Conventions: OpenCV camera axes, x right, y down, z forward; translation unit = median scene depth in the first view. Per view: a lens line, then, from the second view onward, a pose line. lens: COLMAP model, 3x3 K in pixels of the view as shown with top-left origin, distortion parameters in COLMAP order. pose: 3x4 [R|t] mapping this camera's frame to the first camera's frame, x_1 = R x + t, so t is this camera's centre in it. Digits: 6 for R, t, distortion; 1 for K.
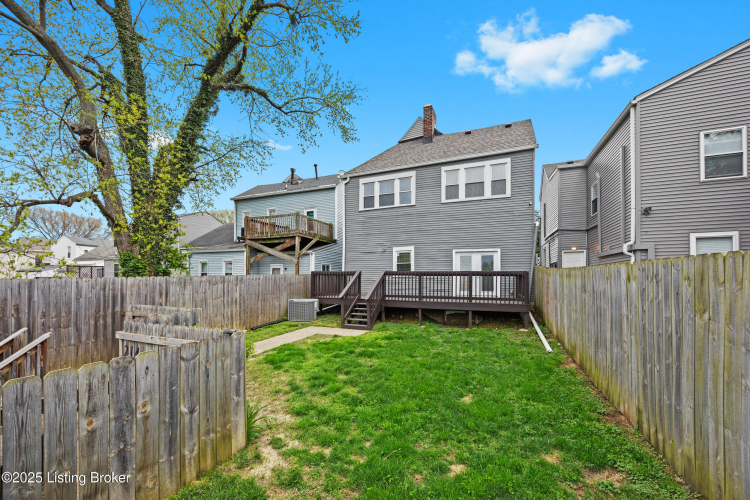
lens RADIAL K [[296.7, 0, 378.1], [0, 296.7, 277.2], [0, 0, 1]] dist [0.001126, -0.000900]
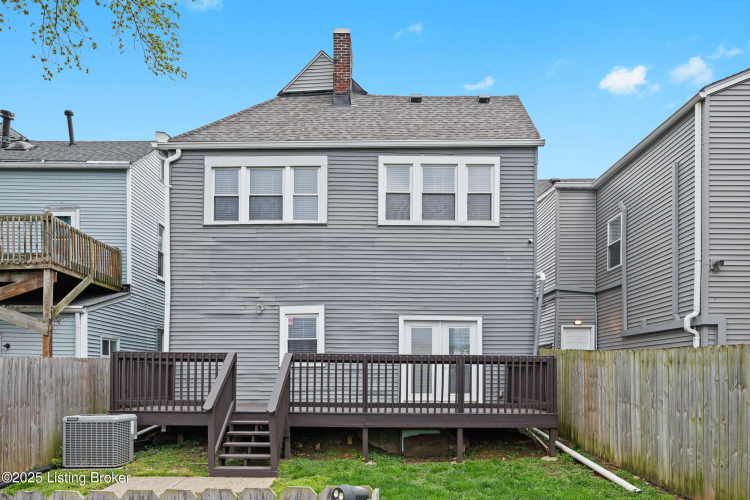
lens RADIAL K [[558.4, 0, 377.2], [0, 558.4, 379.2], [0, 0, 1]] dist [0.002269, -0.010104]
pose [[0.926930, -0.001936, 0.375229, -0.160833], [-0.003782, 0.999888, 0.014500, 0.007348], [-0.375215, -0.014860, 0.926819, 0.088369]]
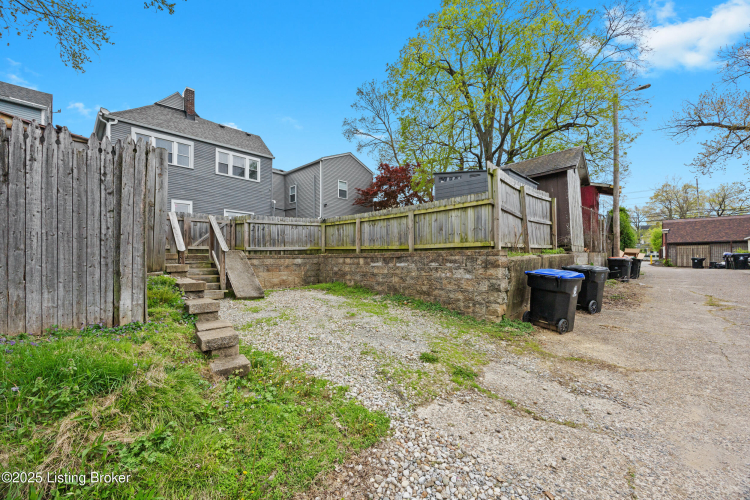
lens RADIAL K [[296.7, 0, 373.3], [0, 296.7, 256.1], [0, 0, 1]] dist [0.001126, -0.000900]
pose [[0.366843, 0.009502, 0.930234, -0.807200], [0.001345, 0.999941, -0.010745, 0.149441], [-0.930282, 0.005193, 0.366809, -0.181637]]
